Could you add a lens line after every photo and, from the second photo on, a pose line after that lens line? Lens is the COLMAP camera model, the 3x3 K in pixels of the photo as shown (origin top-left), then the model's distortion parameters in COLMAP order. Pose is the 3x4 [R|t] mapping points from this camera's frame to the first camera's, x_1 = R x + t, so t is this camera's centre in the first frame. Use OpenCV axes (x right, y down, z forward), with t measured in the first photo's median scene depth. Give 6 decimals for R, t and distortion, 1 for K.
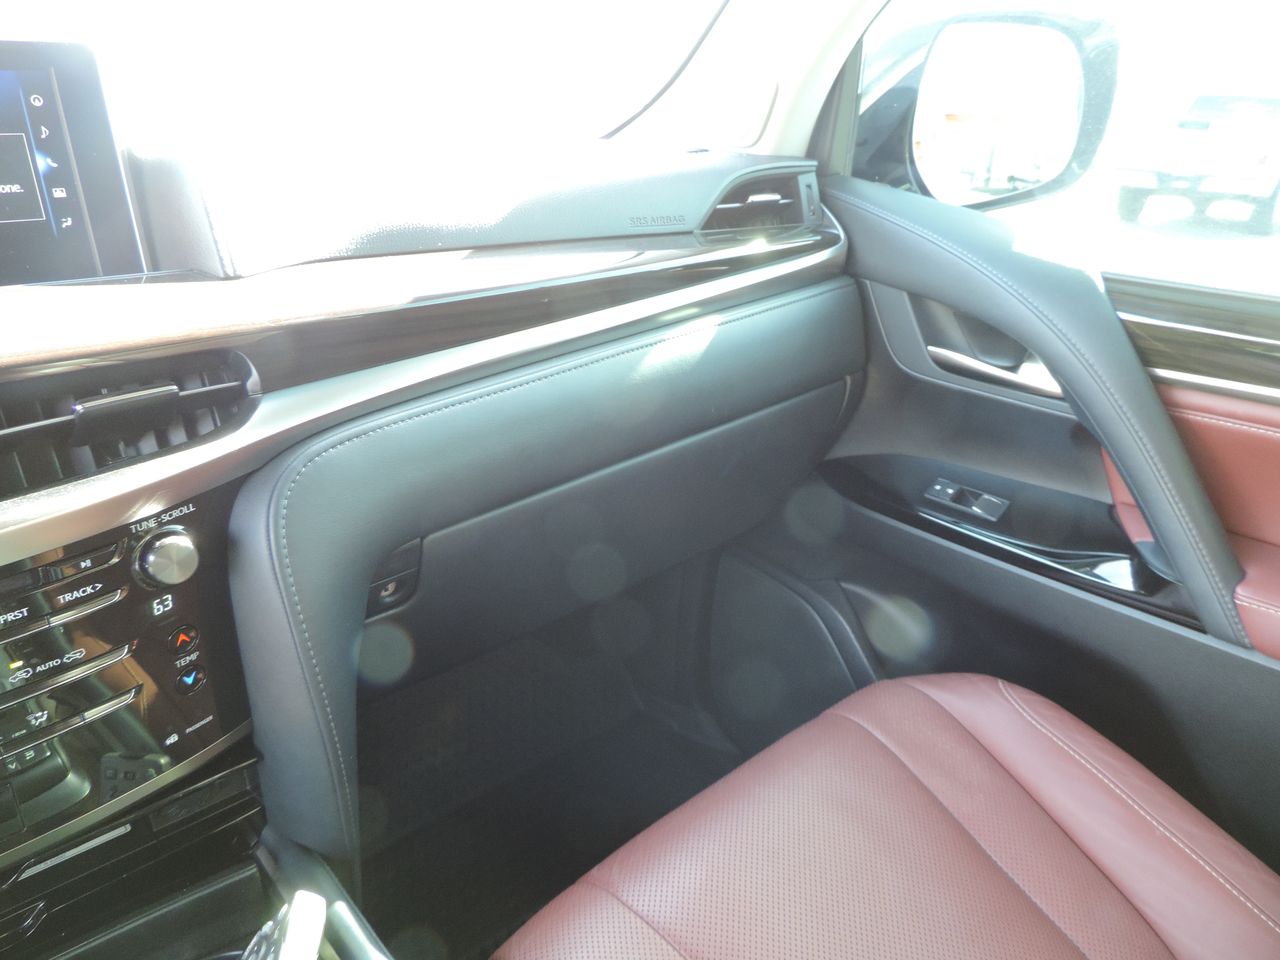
lens RADIAL K [[902.8, 0, 648.4], [0, 902.8, 469.8], [0, 0, 1]] dist [-0.018920, -0.003436]
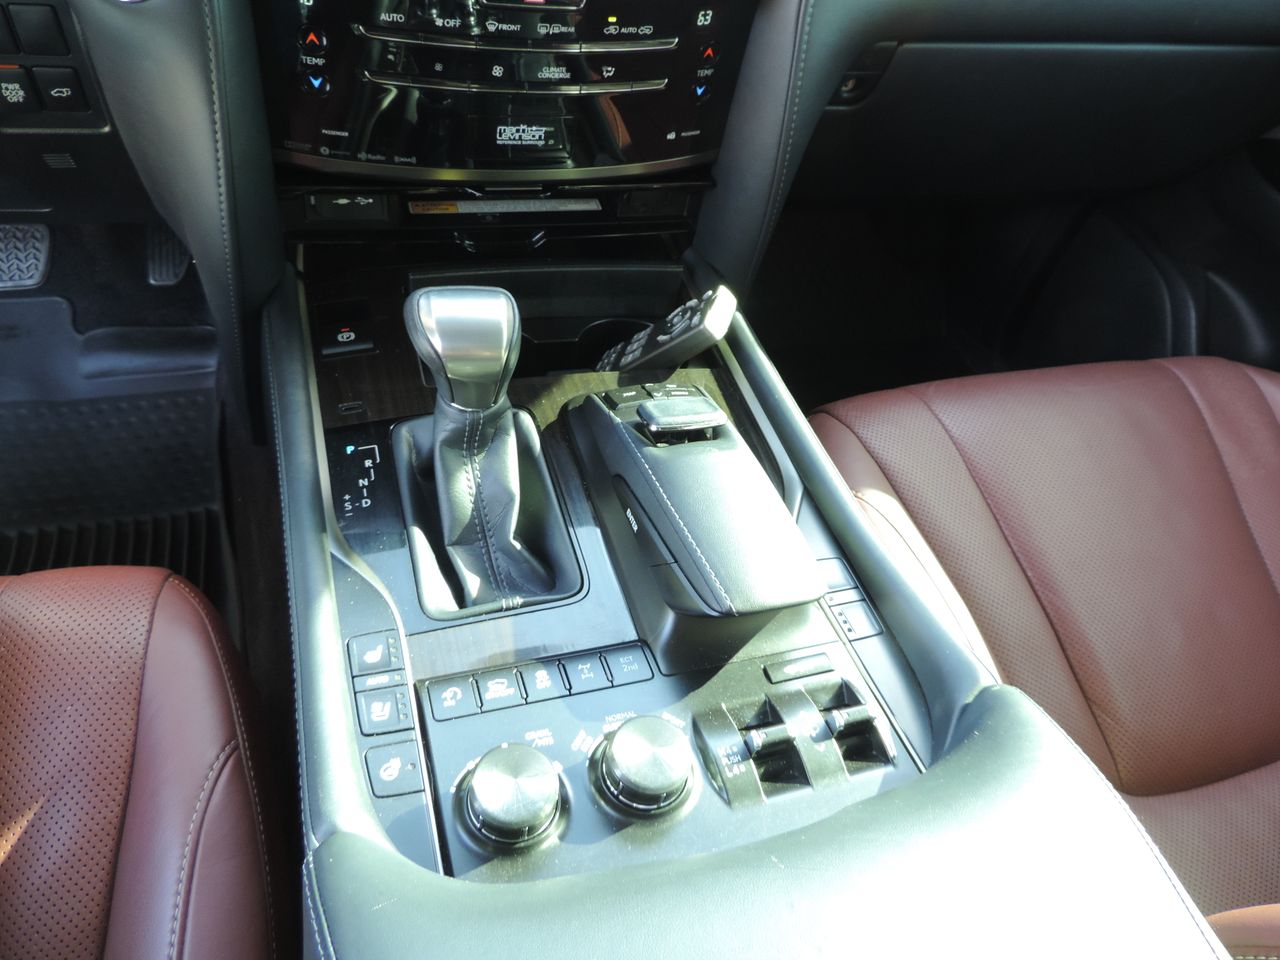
lens RADIAL K [[902.8, 0, 637.7], [0, 902.8, 488.3], [0, 0, 1]] dist [-0.018920, -0.003436]
pose [[0.897209, 0.392410, -0.202561, -0.116616], [-0.284820, 0.864738, 0.413649, 0.216323], [0.337483, -0.313436, 0.887617, -0.311908]]
